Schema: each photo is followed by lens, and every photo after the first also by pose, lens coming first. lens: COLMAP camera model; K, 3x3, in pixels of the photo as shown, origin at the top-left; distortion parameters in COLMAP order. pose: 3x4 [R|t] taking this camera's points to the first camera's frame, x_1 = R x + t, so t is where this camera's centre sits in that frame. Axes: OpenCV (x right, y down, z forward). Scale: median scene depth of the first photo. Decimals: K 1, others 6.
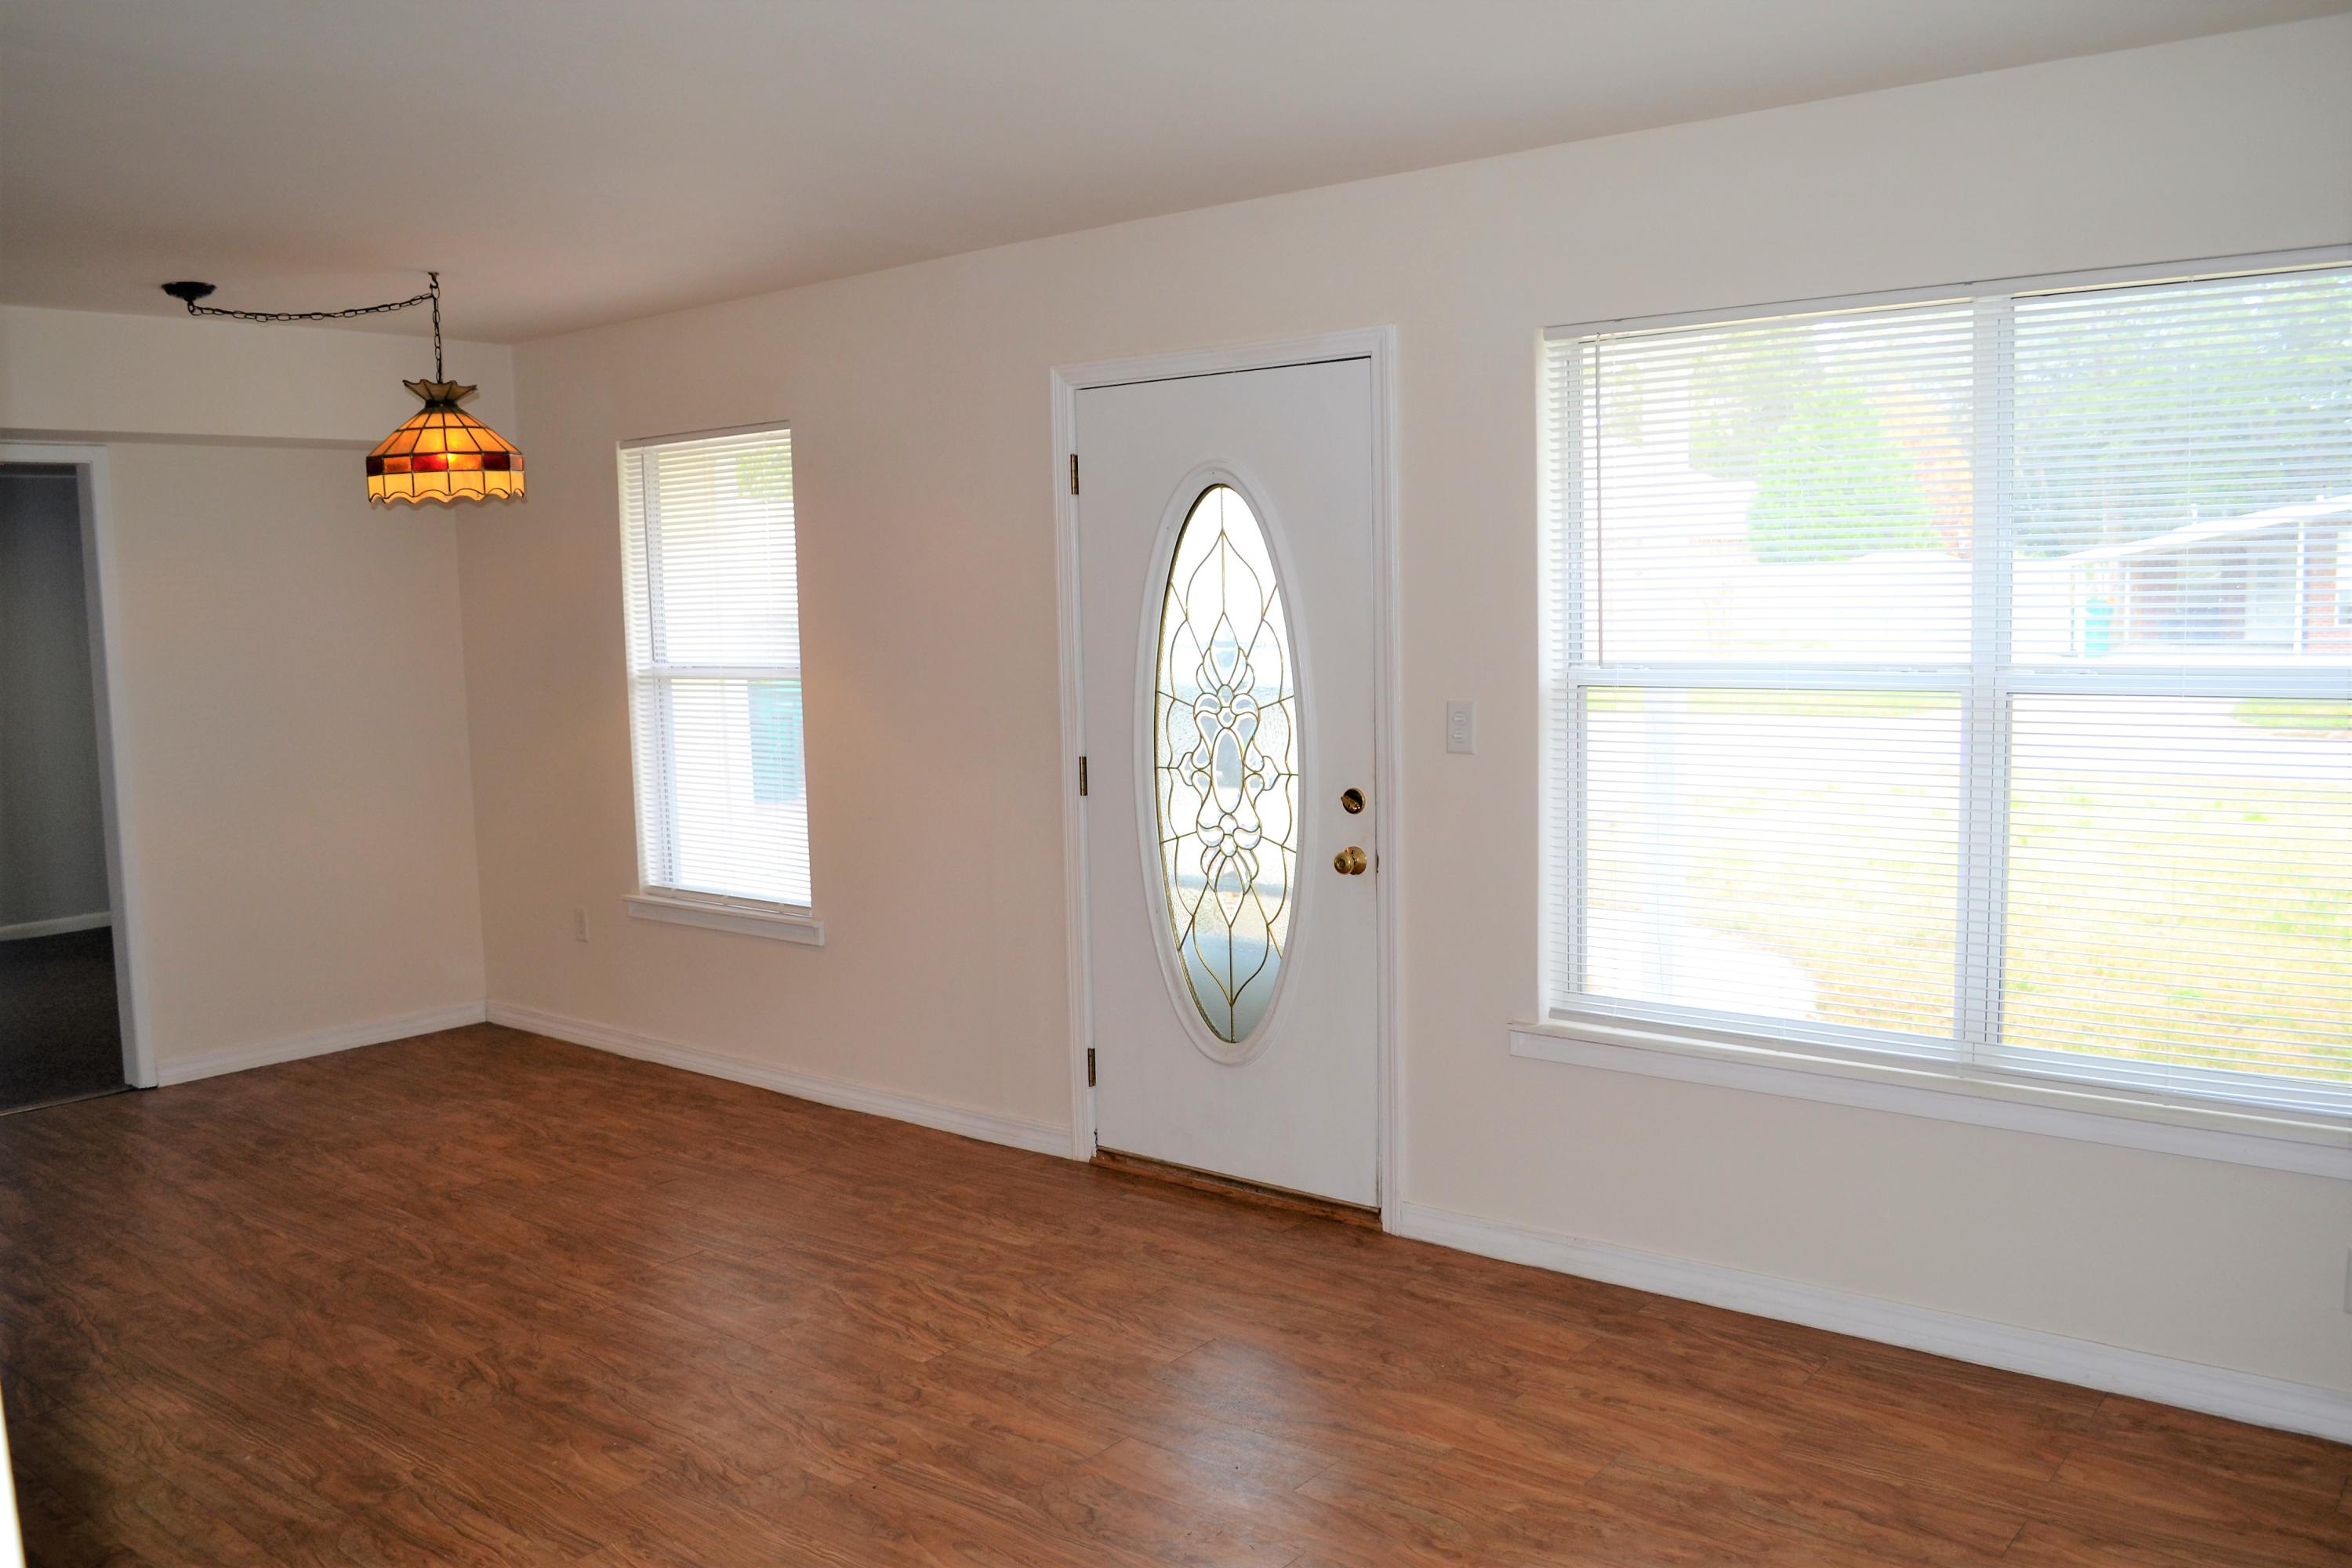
lens RADIAL K [[1880.7, 0, 1164.6], [0, 1880.7, 780.0], [0, 0, 1]] dist [-0.084571, 0.014603]
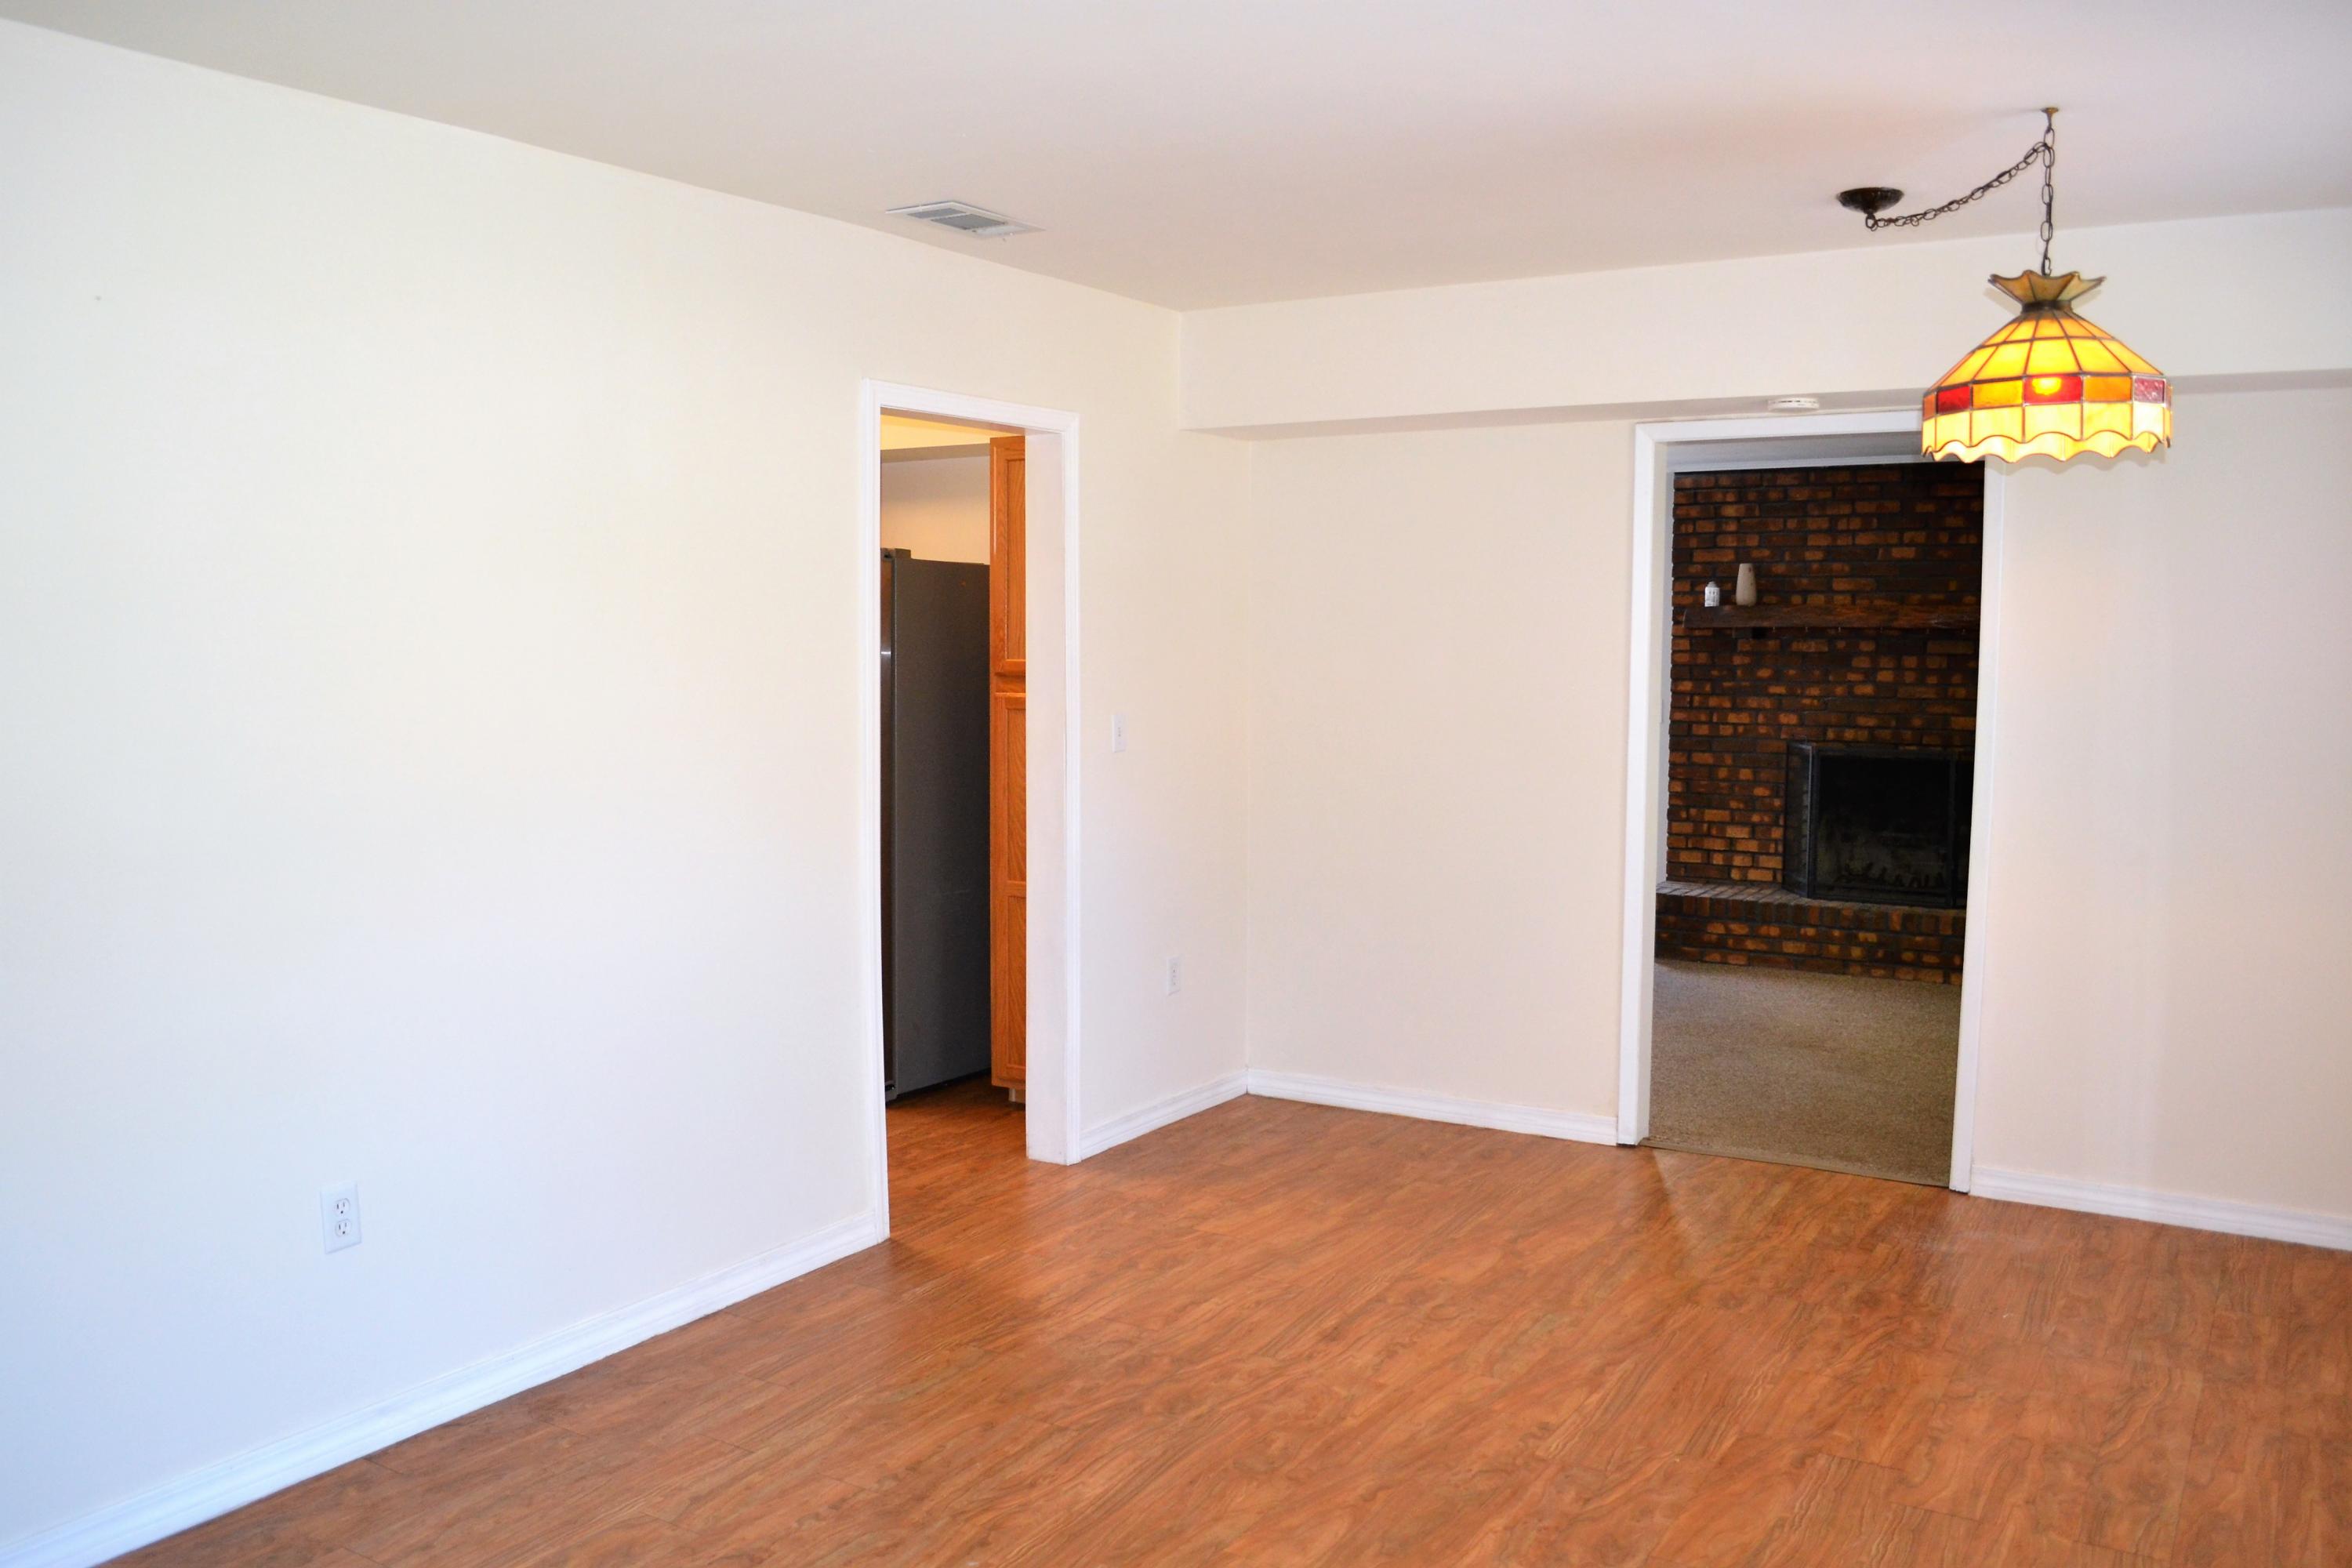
lens RADIAL K [[1880.7, 0, 1168.0], [0, 1880.7, 785.2], [0, 0, 1]] dist [-0.084571, 0.014603]
pose [[0.133800, 0.111982, -0.984661, 0.229877], [-0.111032, 0.989033, 0.097392, -0.064280], [0.984769, 0.096297, 0.144766, 0.617313]]
